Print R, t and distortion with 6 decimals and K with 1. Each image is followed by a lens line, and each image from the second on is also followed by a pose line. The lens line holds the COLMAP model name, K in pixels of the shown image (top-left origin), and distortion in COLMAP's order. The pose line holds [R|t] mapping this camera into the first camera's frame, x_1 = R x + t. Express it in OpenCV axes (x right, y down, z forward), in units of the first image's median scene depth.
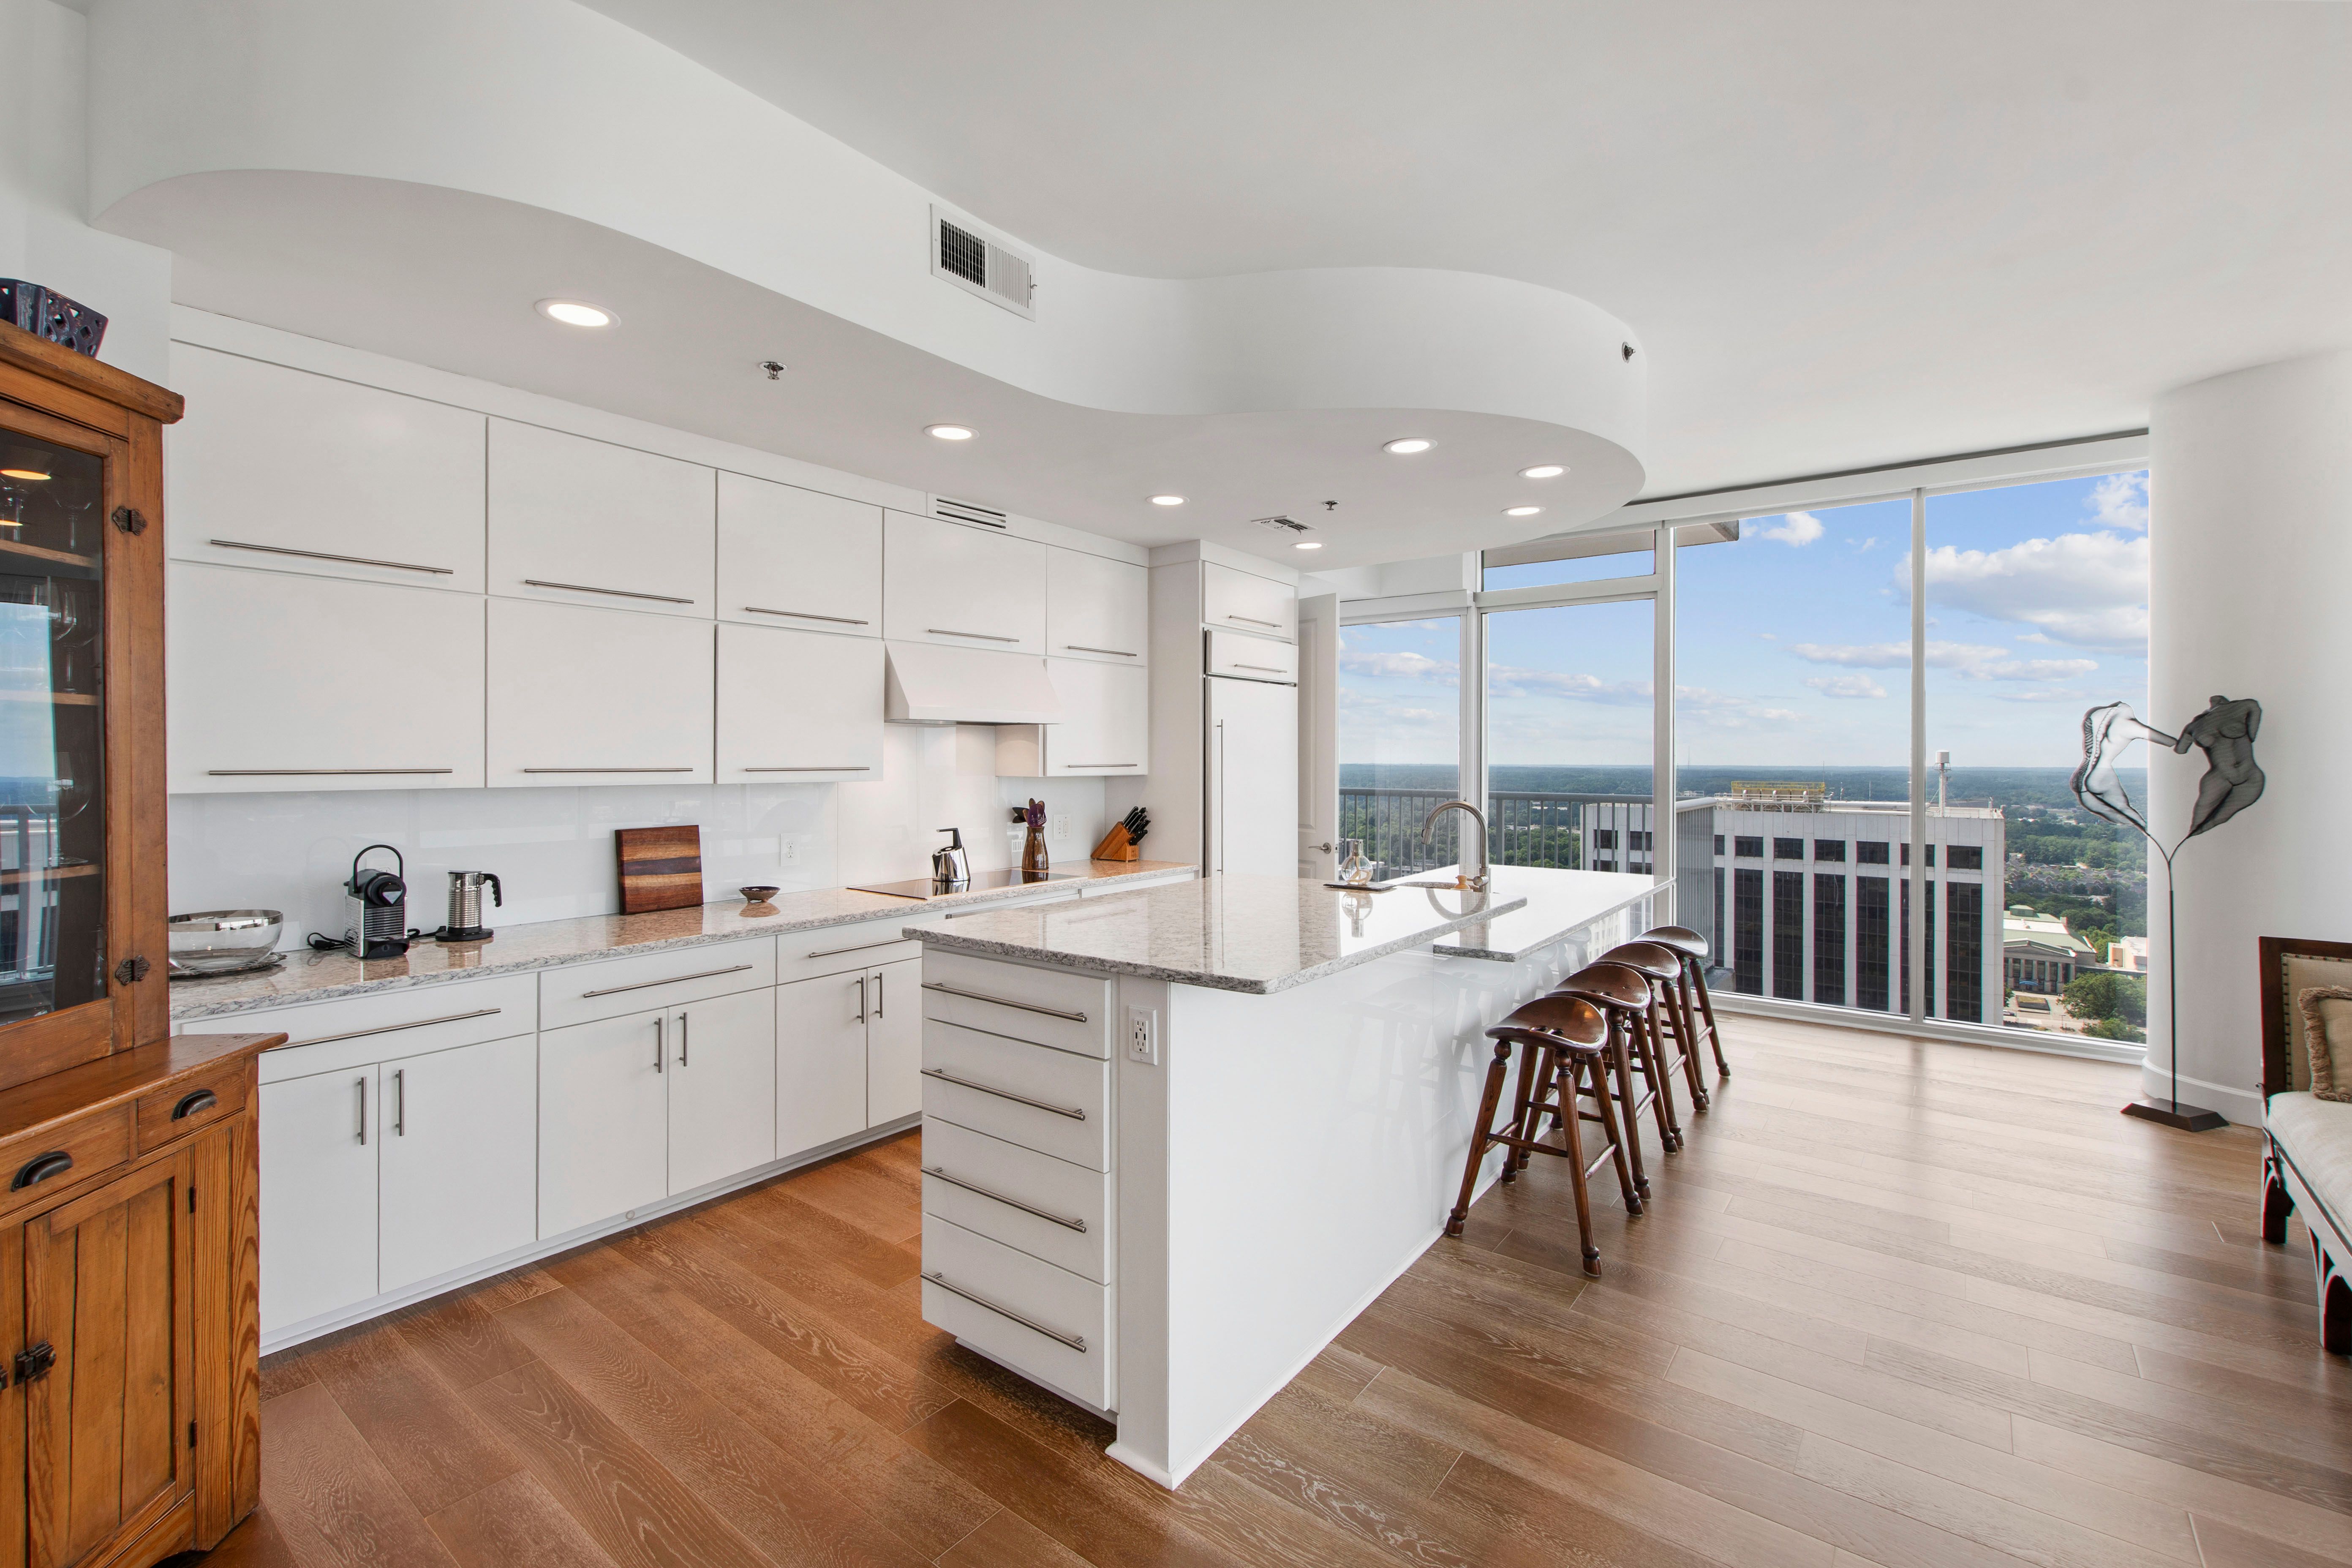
lens RADIAL K [[1031.7, 0, 1148.4], [0, 1031.7, 752.6], [0, 0, 1]] dist [0.000316, -0.000137]
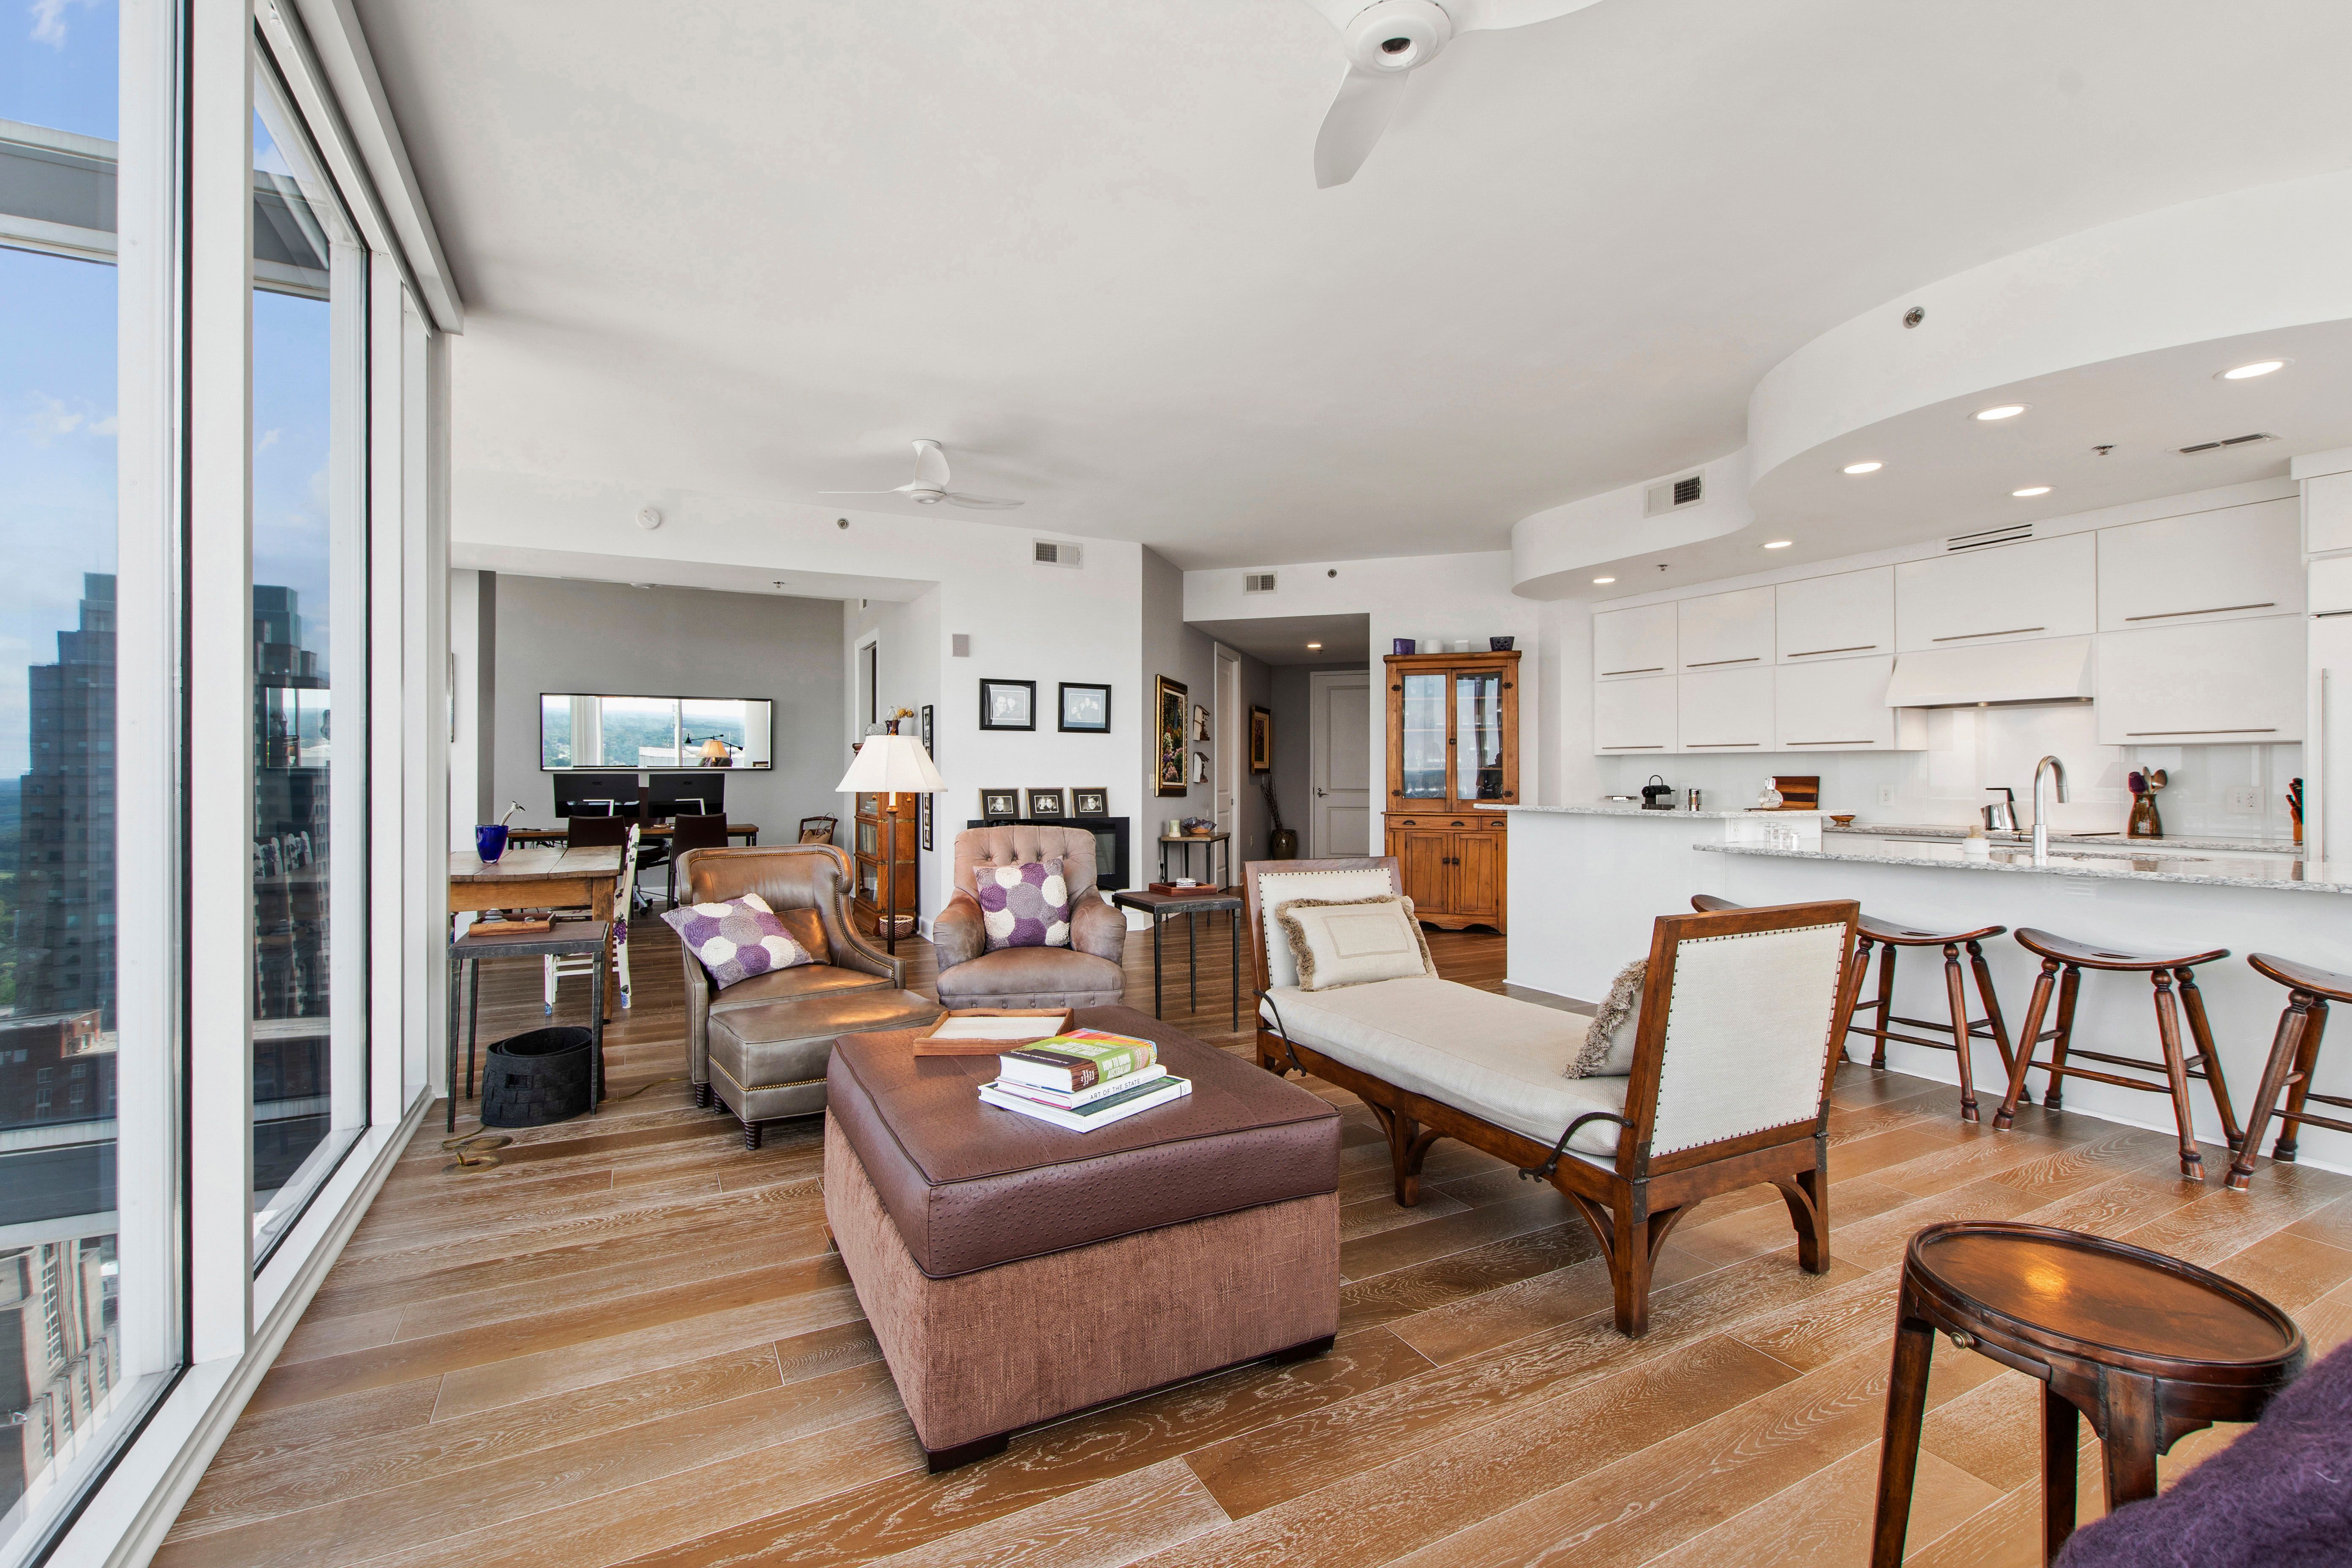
lens RADIAL K [[1021.1, 0, 1161.6], [0, 1021.1, 765.1], [0, 0, 1]] dist [0.001184, -0.000478]
pose [[-0.412200, -0.009717, -0.911042, 1.363077], [0.001676, 0.999933, -0.011423, 0.058001], [0.911092, -0.006235, -0.412156, 0.584964]]
